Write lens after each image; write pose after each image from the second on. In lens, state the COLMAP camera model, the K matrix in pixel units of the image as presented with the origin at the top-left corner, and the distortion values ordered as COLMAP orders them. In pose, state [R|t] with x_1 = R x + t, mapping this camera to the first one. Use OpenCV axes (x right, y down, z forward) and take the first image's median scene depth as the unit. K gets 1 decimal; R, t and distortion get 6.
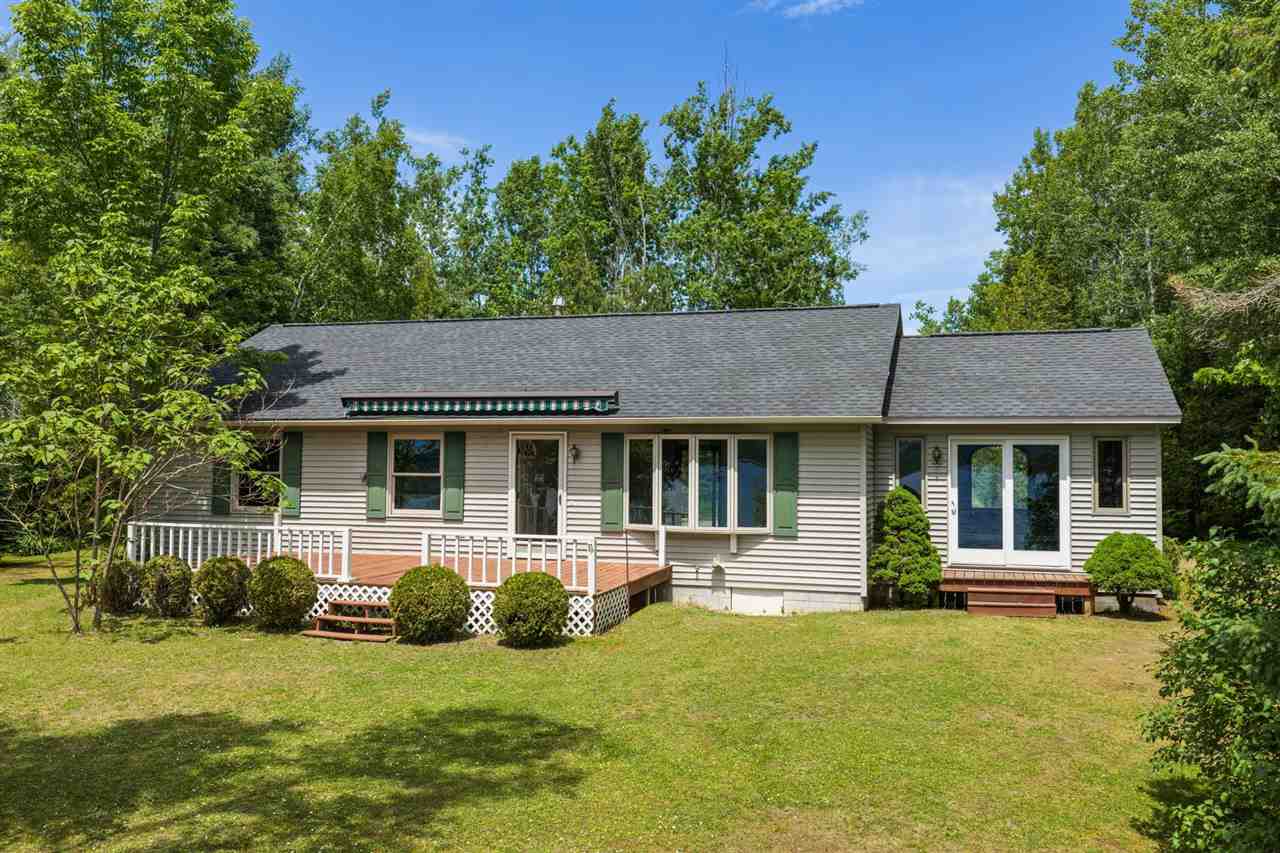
lens RADIAL K [[1056.1, 0, 640.0], [0, 1056.1, 426.5], [0, 0, 1]] dist [-0.000293, 0.001409]
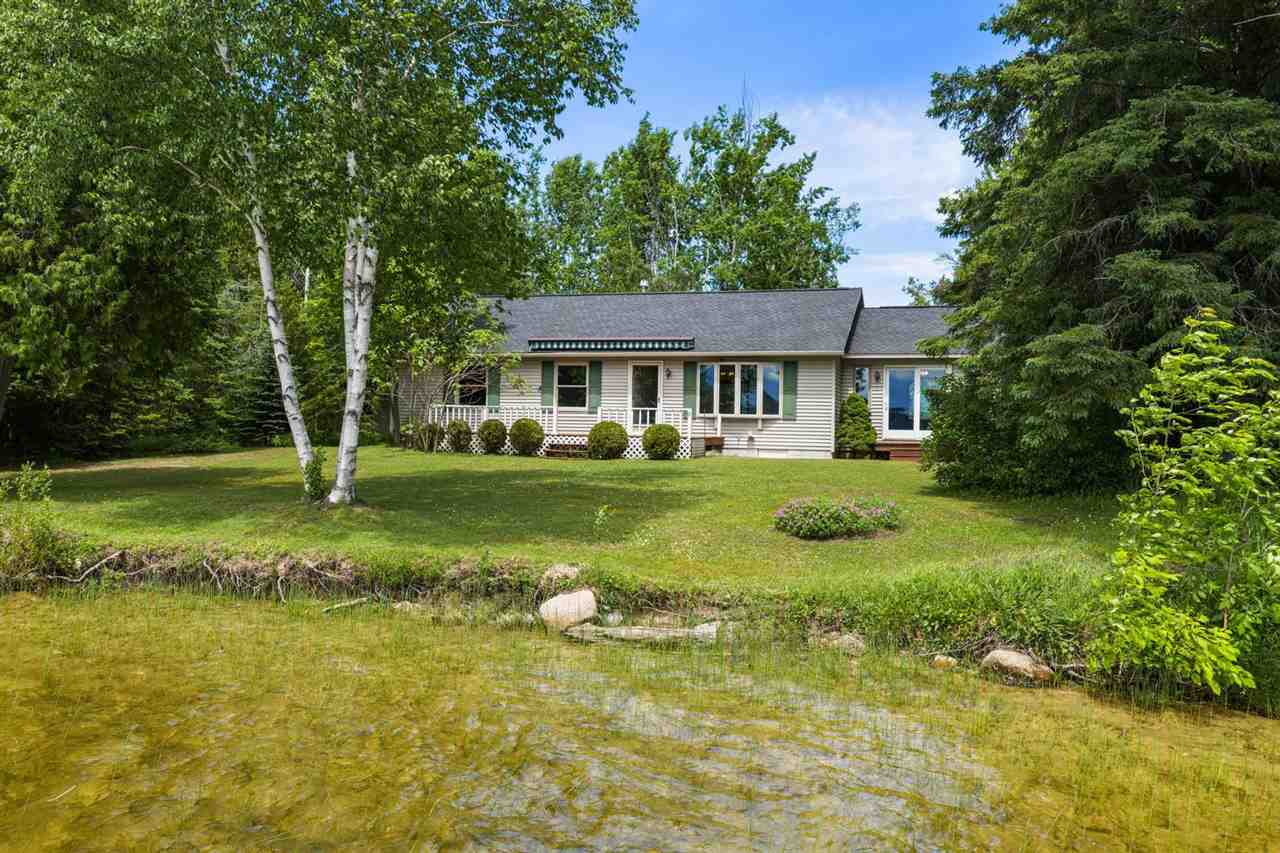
lens RADIAL K [[1056.0, 0, 641.6], [0, 1056.0, 374.6], [0, 0, 1]] dist [-0.009319, -0.000767]
pose [[0.999938, 0.011074, -0.000823, -0.099725], [-0.011090, 0.999670, -0.023158, 0.065962], [0.000566, 0.023166, 0.999731, -0.704500]]
